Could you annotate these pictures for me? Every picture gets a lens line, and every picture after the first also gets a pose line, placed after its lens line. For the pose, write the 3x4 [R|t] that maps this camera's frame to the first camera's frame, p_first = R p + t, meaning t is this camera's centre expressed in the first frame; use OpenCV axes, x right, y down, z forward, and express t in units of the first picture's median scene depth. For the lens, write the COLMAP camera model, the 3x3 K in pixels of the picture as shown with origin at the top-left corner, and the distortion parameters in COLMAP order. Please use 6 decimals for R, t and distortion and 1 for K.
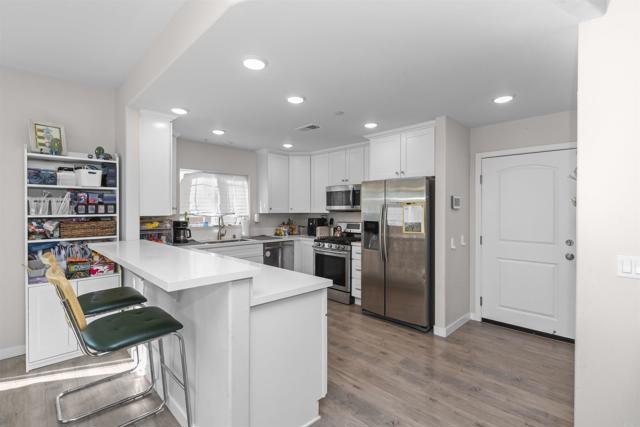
lens RADIAL K [[296.0, 0, 319.1], [0, 296.0, 209.0], [0, 0, 1]] dist [-0.006661, 0.002310]
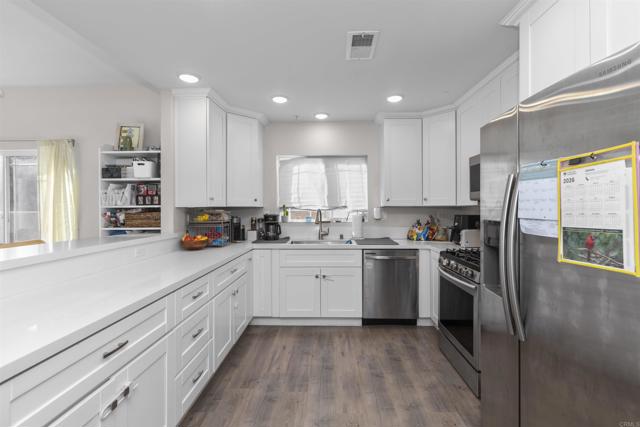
lens RADIAL K [[296.0, 0, 321.9], [0, 296.0, 205.8], [0, 0, 1]] dist [-0.006661, 0.002310]
pose [[0.698967, -0.007645, -0.715113, 0.278374], [0.004840, 0.999971, -0.005960, 0.021030], [0.715137, 0.000705, 0.698984, 0.523758]]
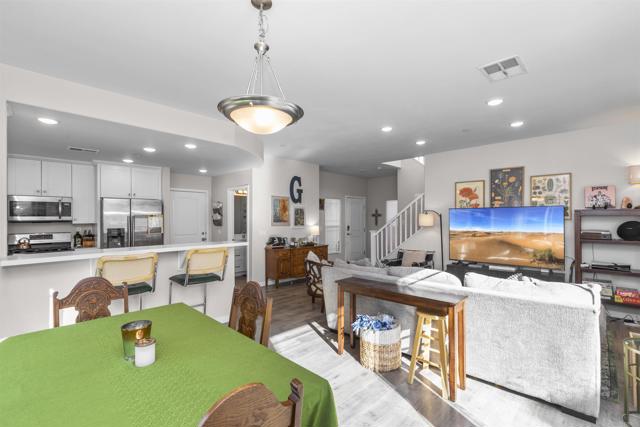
lens RADIAL K [[287.0, 0, 325.0], [0, 287.0, 218.1], [0, 0, 1]] dist [0.004806, -0.001231]
pose [[-0.019080, -0.000075, 0.999818, -1.085800], [0.003257, 0.999995, 0.000137, -0.002324], [-0.999813, 0.003259, -0.019080, 0.061493]]
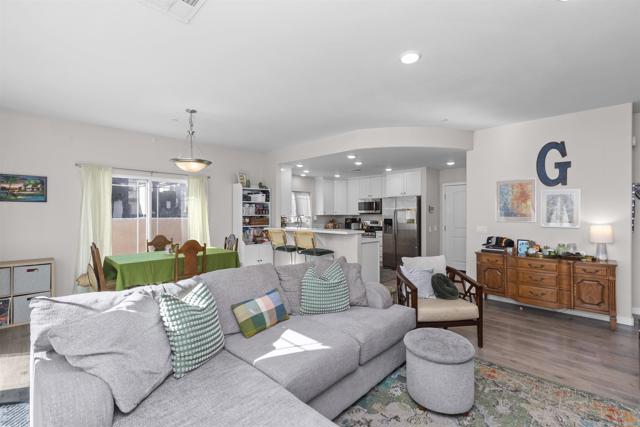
lens RADIAL K [[287.0, 0, 318.5], [0, 287.0, 211.5], [0, 0, 1]] dist [0.004806, -0.001231]
pose [[0.999896, -0.000243, 0.014430, -0.282457], [0.000349, 0.999973, -0.007349, 0.007807], [-0.014428, 0.007354, 0.999869, -0.794667]]
